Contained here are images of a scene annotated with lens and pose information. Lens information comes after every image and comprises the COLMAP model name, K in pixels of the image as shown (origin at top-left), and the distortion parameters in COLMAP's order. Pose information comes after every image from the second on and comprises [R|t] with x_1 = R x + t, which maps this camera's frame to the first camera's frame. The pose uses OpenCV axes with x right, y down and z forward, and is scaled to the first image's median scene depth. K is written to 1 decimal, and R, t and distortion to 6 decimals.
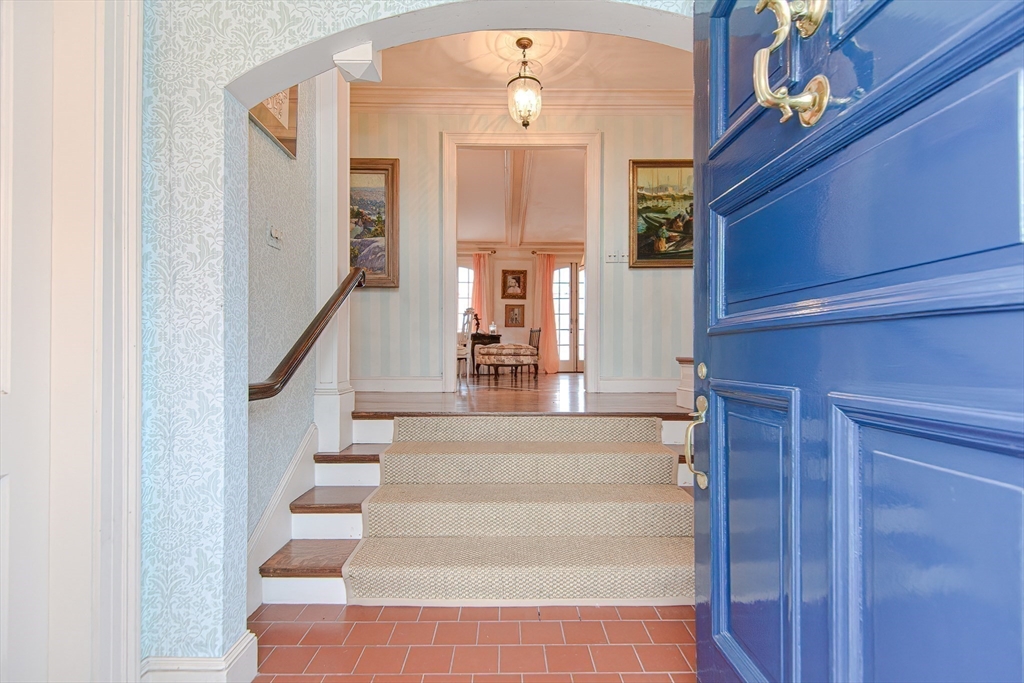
lens RADIAL K [[495.5, 0, 510.8], [0, 495.5, 347.6], [0, 0, 1]] dist [0.015085, -0.001302]
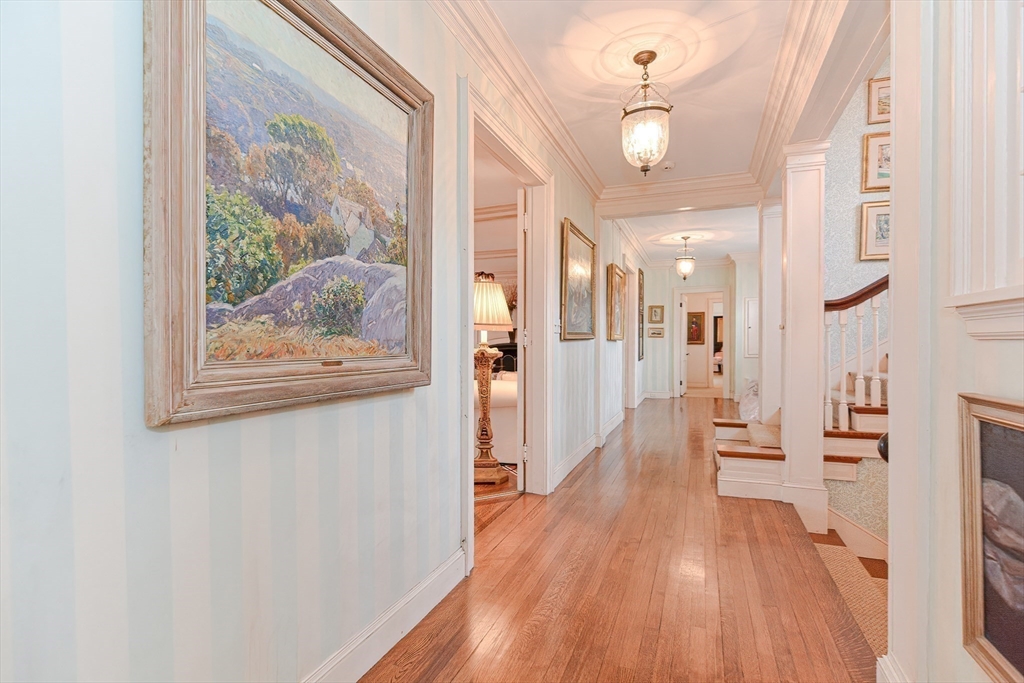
lens RADIAL K [[495.5, 0, 518.0], [0, 495.5, 345.4], [0, 0, 1]] dist [0.015085, -0.001302]
pose [[0.351444, 0.002014, 0.936207, -0.608302], [-0.014147, 0.999895, 0.003160, -0.159902], [-0.936102, -0.014355, 0.351435, 0.765933]]
